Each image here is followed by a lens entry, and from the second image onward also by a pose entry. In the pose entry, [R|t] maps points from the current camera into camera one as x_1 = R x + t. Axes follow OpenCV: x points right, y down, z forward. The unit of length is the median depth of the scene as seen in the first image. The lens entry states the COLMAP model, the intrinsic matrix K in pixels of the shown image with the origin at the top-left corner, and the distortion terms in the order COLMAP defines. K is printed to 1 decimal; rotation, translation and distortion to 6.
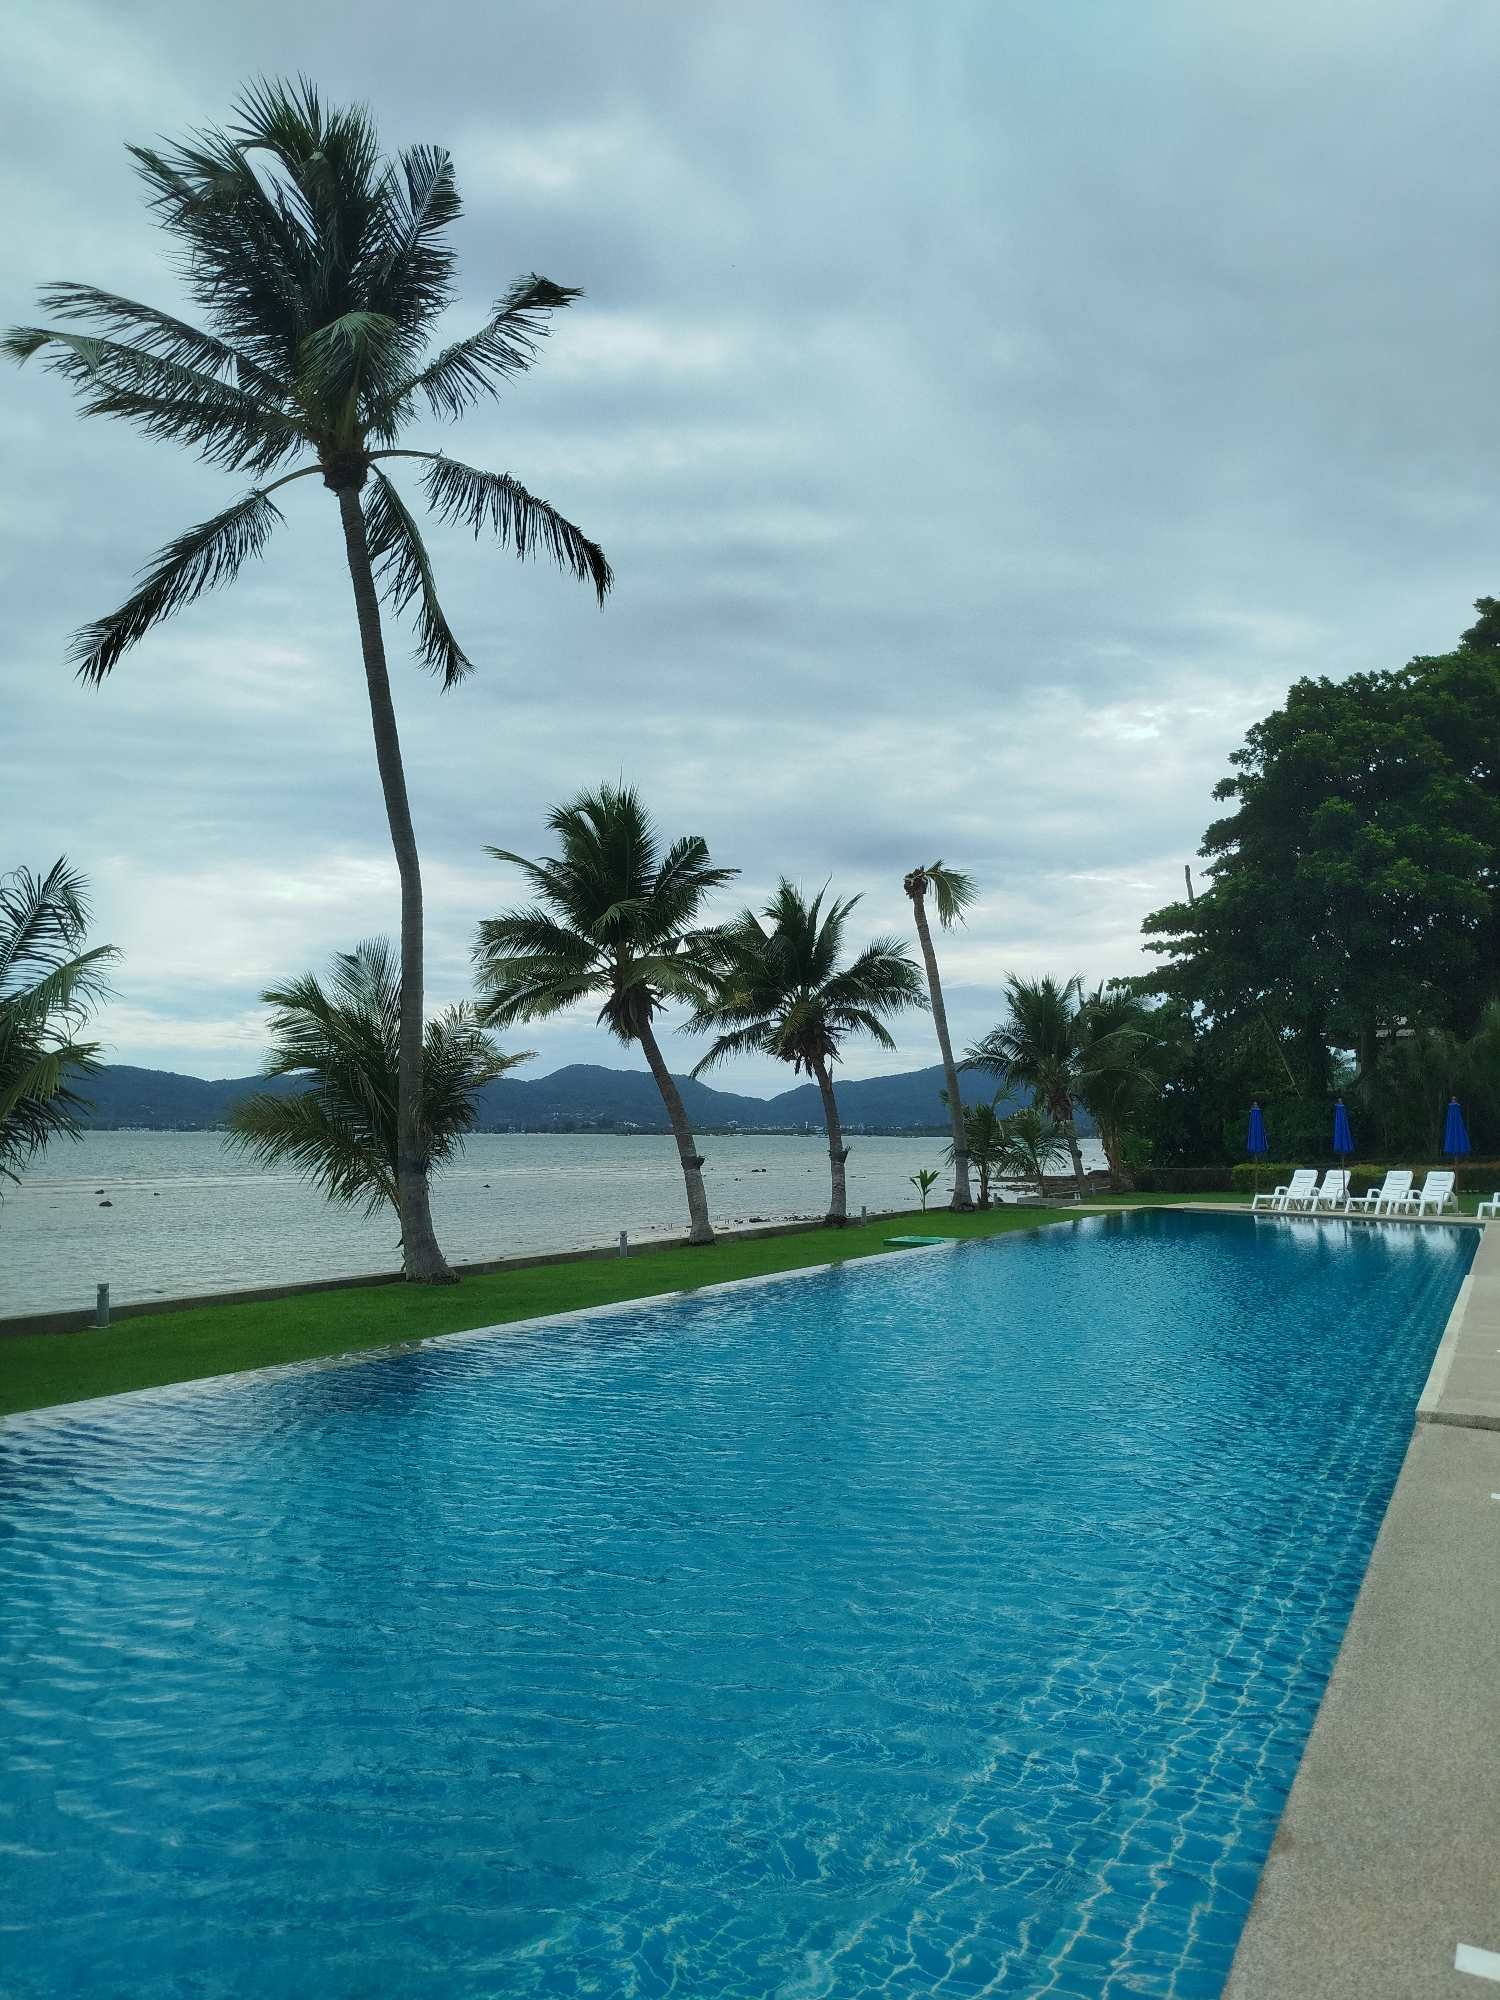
lens RADIAL K [[1400.1, 0, 746.1], [0, 1400.1, 993.3], [0, 0, 1]] dist [0.006507, -0.006265]
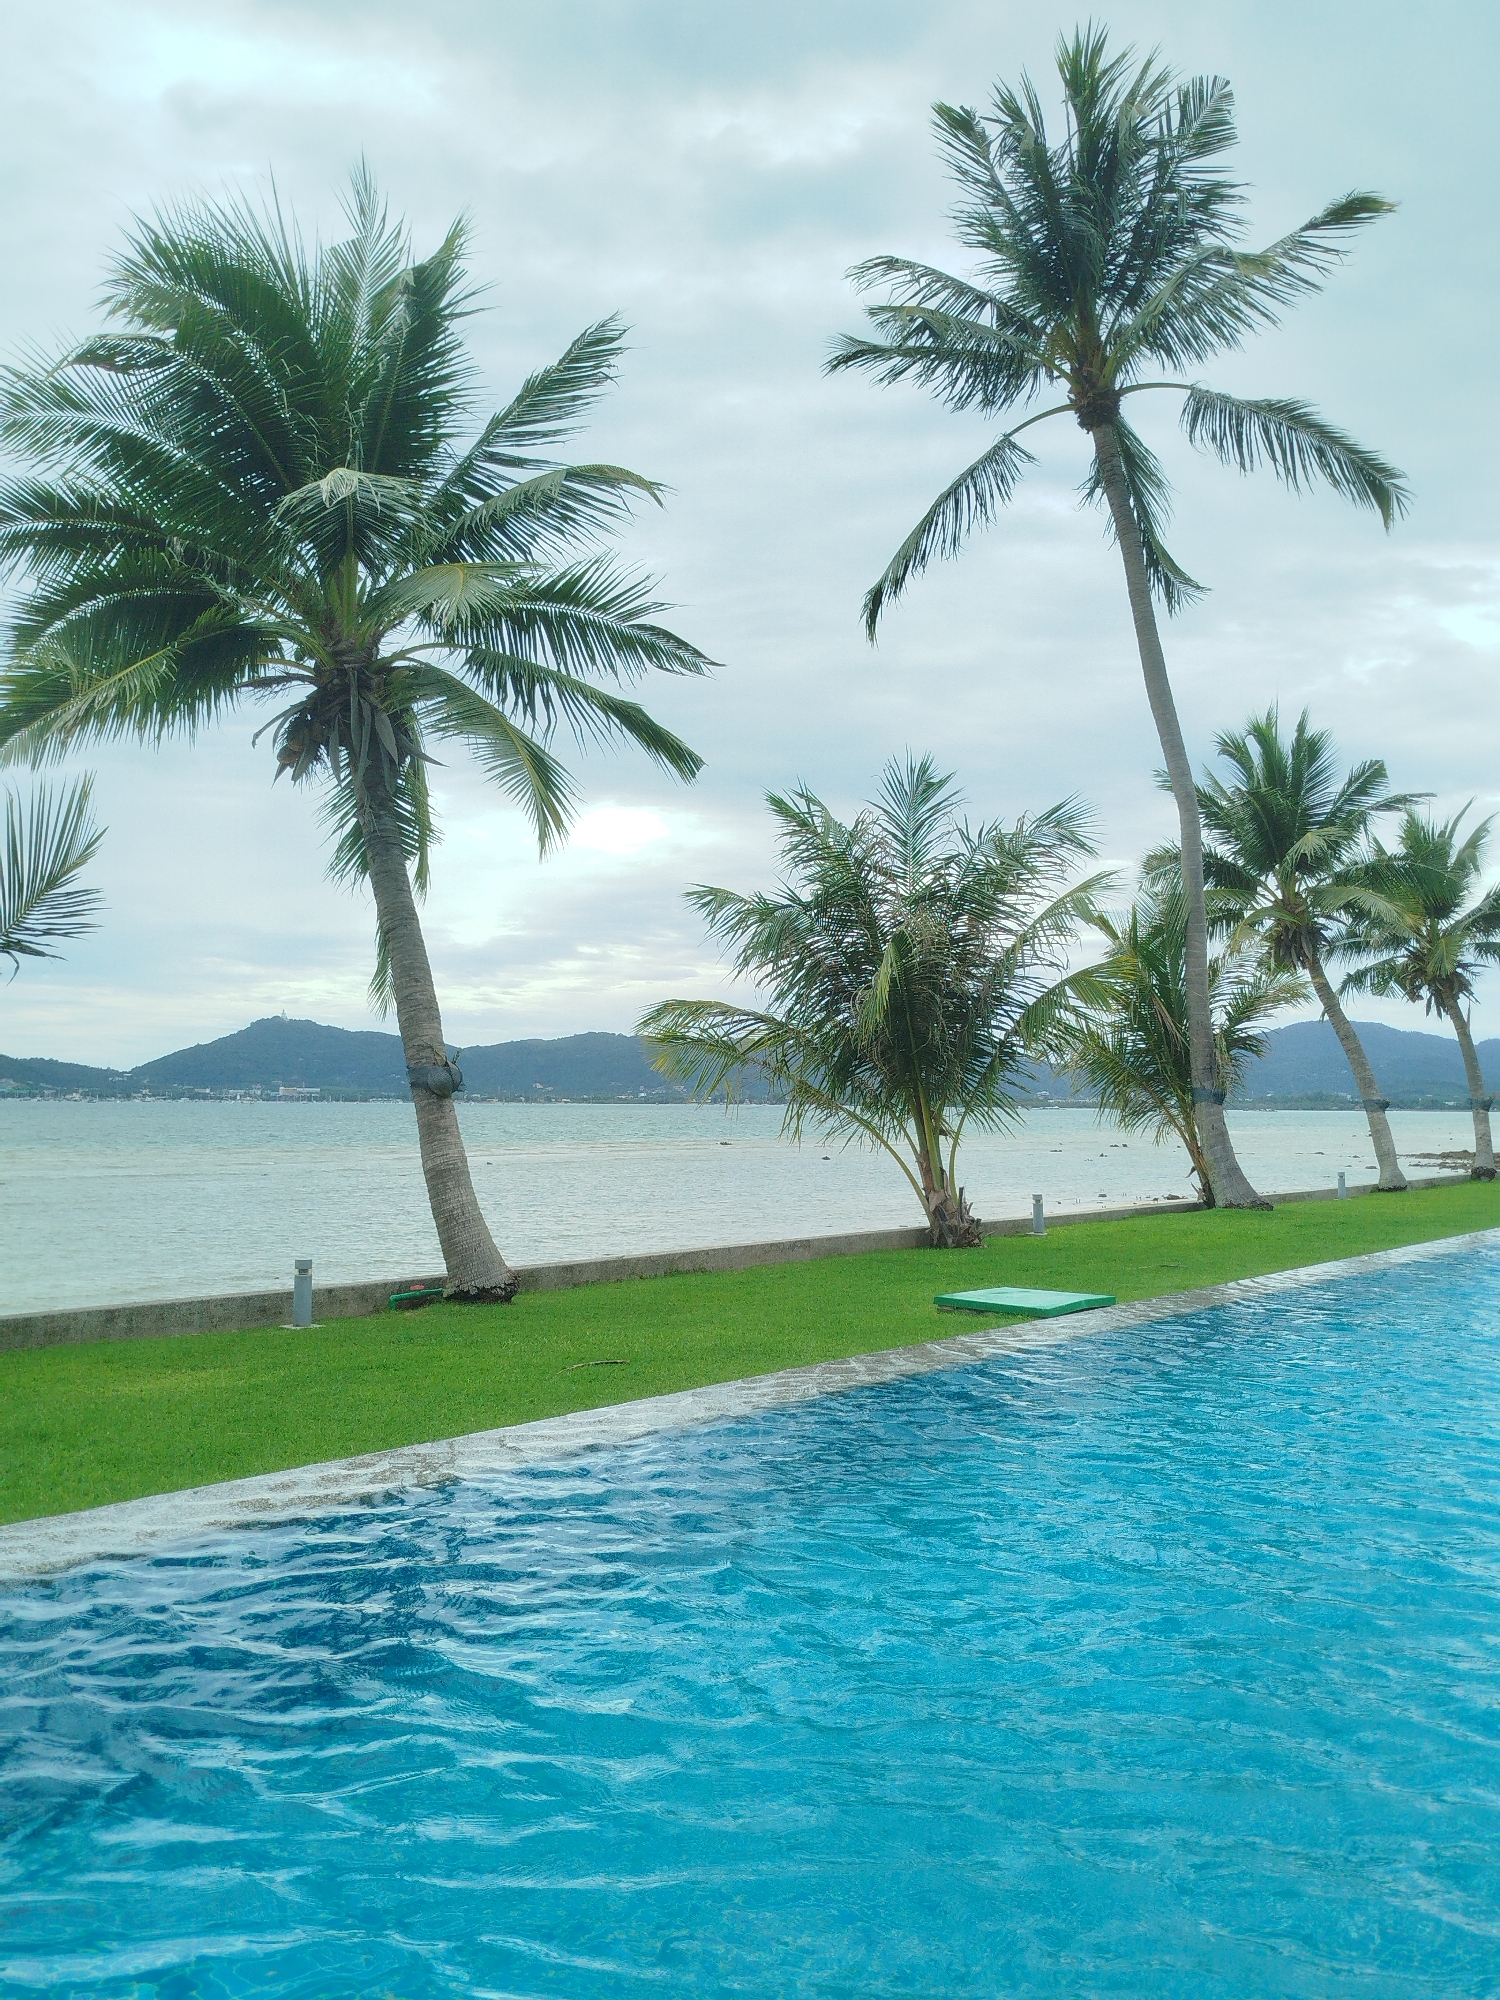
lens RADIAL K [[1549.9, 0, 683.3], [0, 1549.9, 1006.3], [0, 0, 1]] dist [0.054542, -0.124951]
pose [[0.972806, -0.008843, -0.231453, -0.196112], [0.017828, 0.999165, 0.036759, 0.005157], [0.230934, -0.039885, 0.972151, -0.103936]]
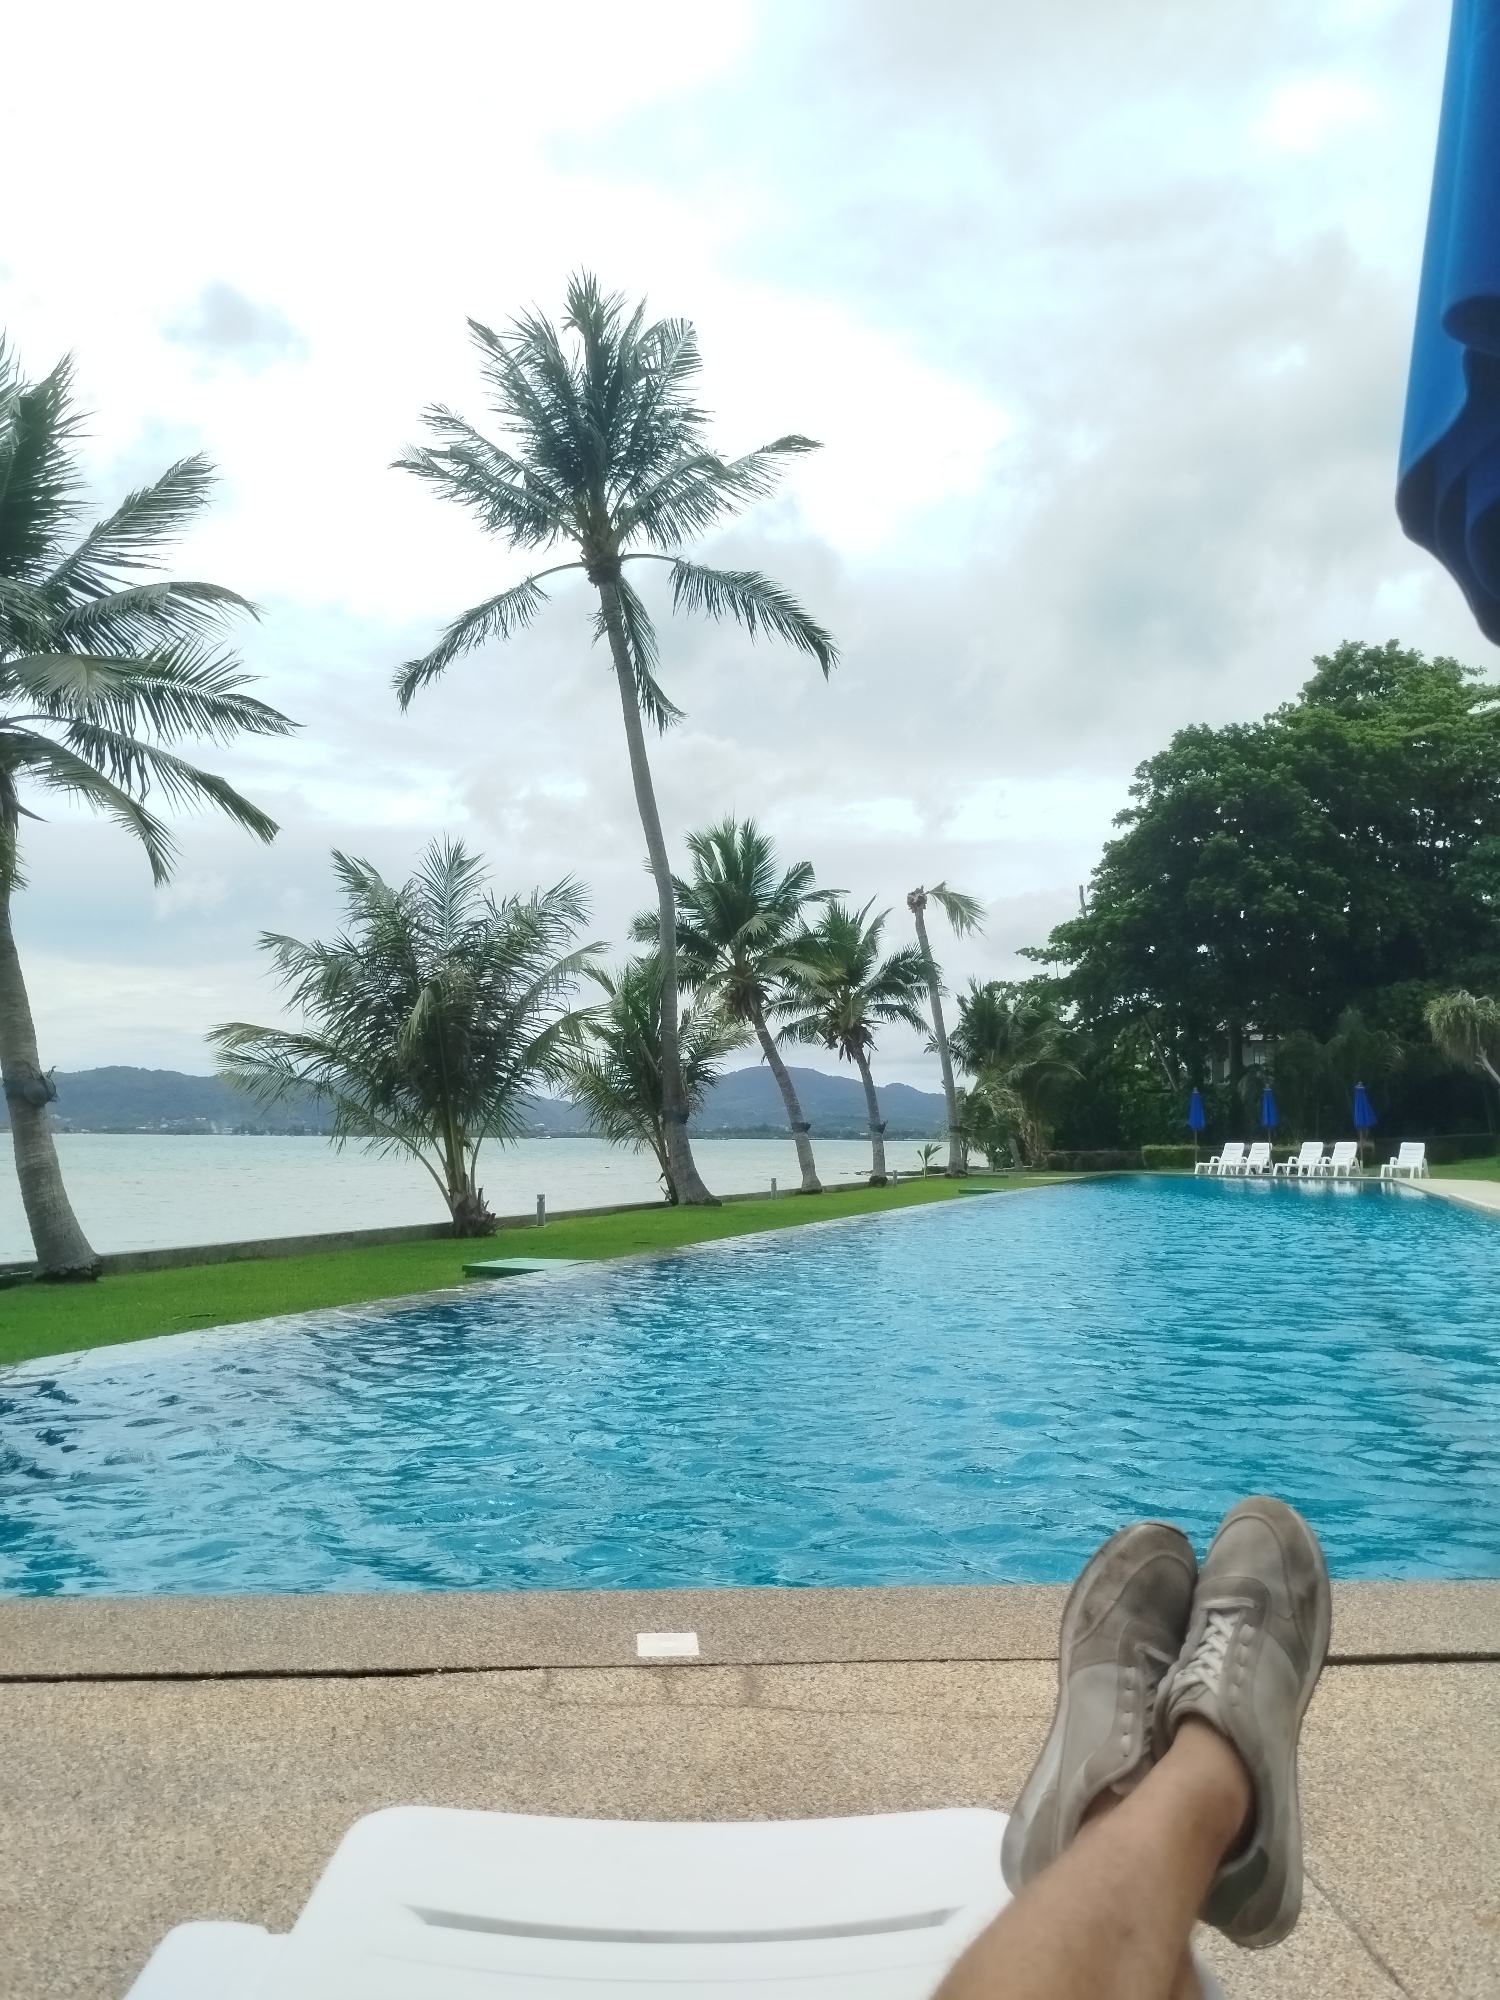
lens RADIAL K [[1400.1, 0, 746.1], [0, 1400.1, 993.3], [0, 0, 1]] dist [0.006507, -0.006265]
pose [[0.991165, 0.015991, 0.131665, -0.195245], [-0.015742, 0.999872, -0.002934, 0.006162], [-0.131695, 0.000835, 0.991290, -0.164058]]
